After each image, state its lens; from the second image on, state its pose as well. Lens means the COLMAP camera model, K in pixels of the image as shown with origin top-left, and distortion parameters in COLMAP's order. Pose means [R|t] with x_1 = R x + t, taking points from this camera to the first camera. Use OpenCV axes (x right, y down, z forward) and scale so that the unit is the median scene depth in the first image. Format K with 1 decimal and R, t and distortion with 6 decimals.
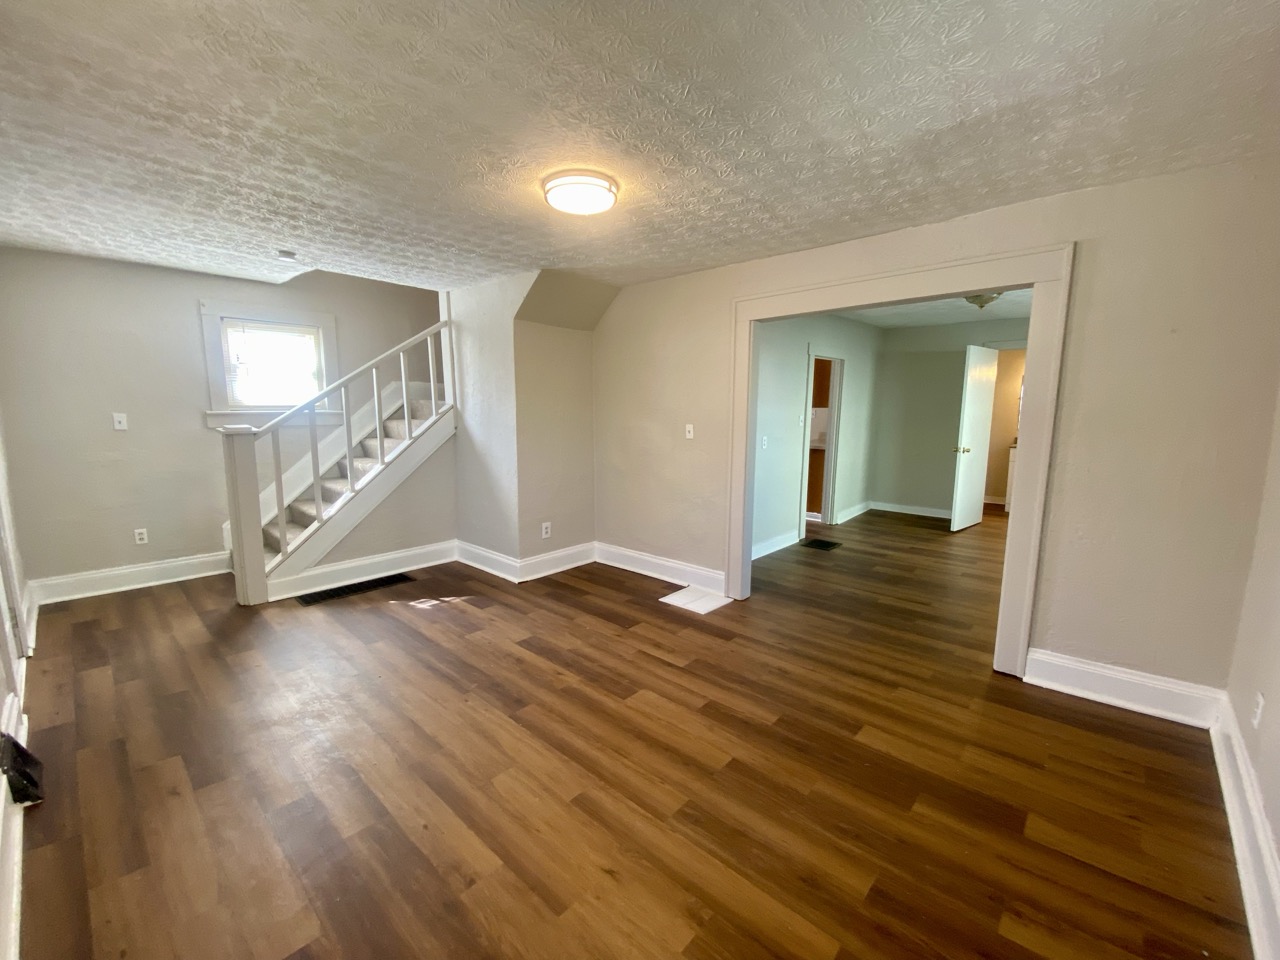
lens RADIAL K [[519.0, 0, 636.3], [0, 519.0, 471.7], [0, 0, 1]] dist [0.040169, -0.028701]
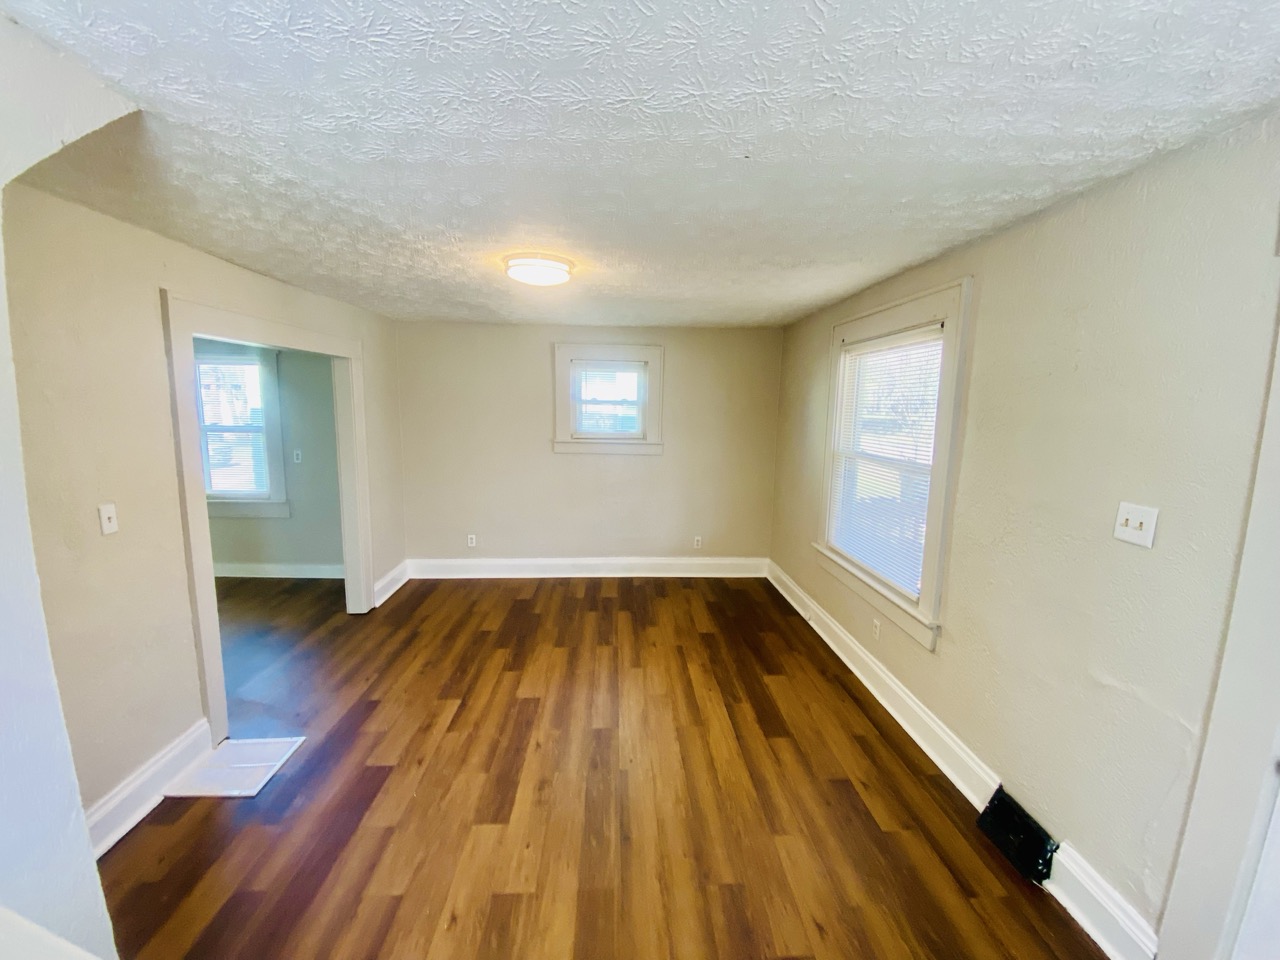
lens RADIAL K [[519.0, 0, 636.3], [0, 519.0, 471.7], [0, 0, 1]] dist [0.040169, -0.028701]
pose [[-0.704665, -0.101299, 0.702272, -0.682302], [0.070244, 0.974934, 0.211113, -0.217548], [-0.706055, 0.198094, -0.679886, 1.092601]]
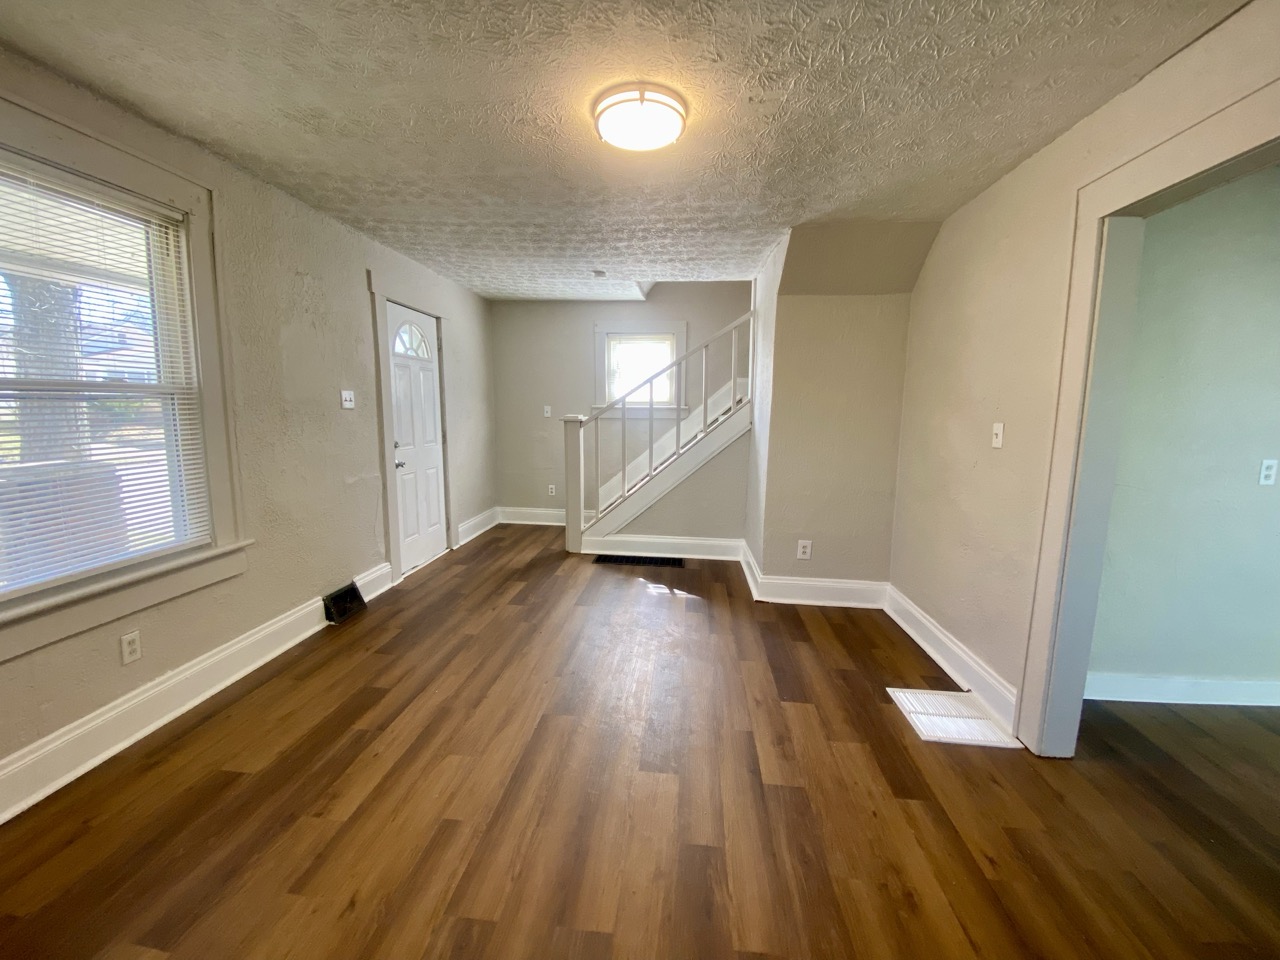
lens RADIAL K [[519.0, 0, 636.3], [0, 519.0, 471.7], [0, 0, 1]] dist [0.040169, -0.028701]
pose [[0.594039, 0.103500, -0.797750, 0.379993], [-0.107368, 0.993017, 0.048883, -0.024868], [0.797239, 0.056615, 0.601004, 0.355205]]
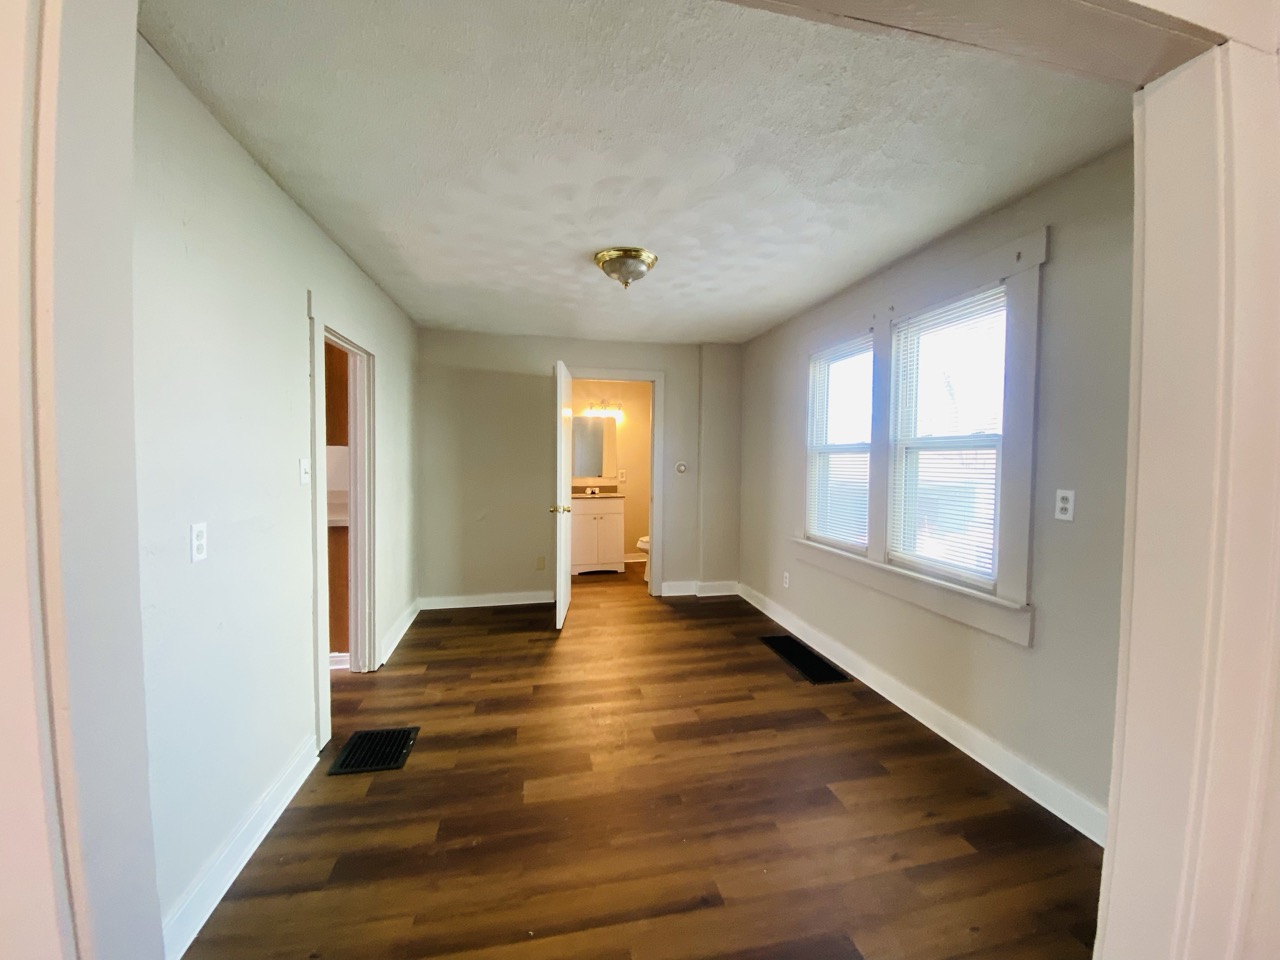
lens RADIAL K [[519.0, 0, 636.3], [0, 519.0, 471.7], [0, 0, 1]] dist [0.040169, -0.028701]
pose [[0.584195, -0.024732, 0.811236, 0.191994], [0.097118, 0.994484, -0.039619, -0.084354], [-0.805782, 0.101931, 0.583375, 0.810921]]
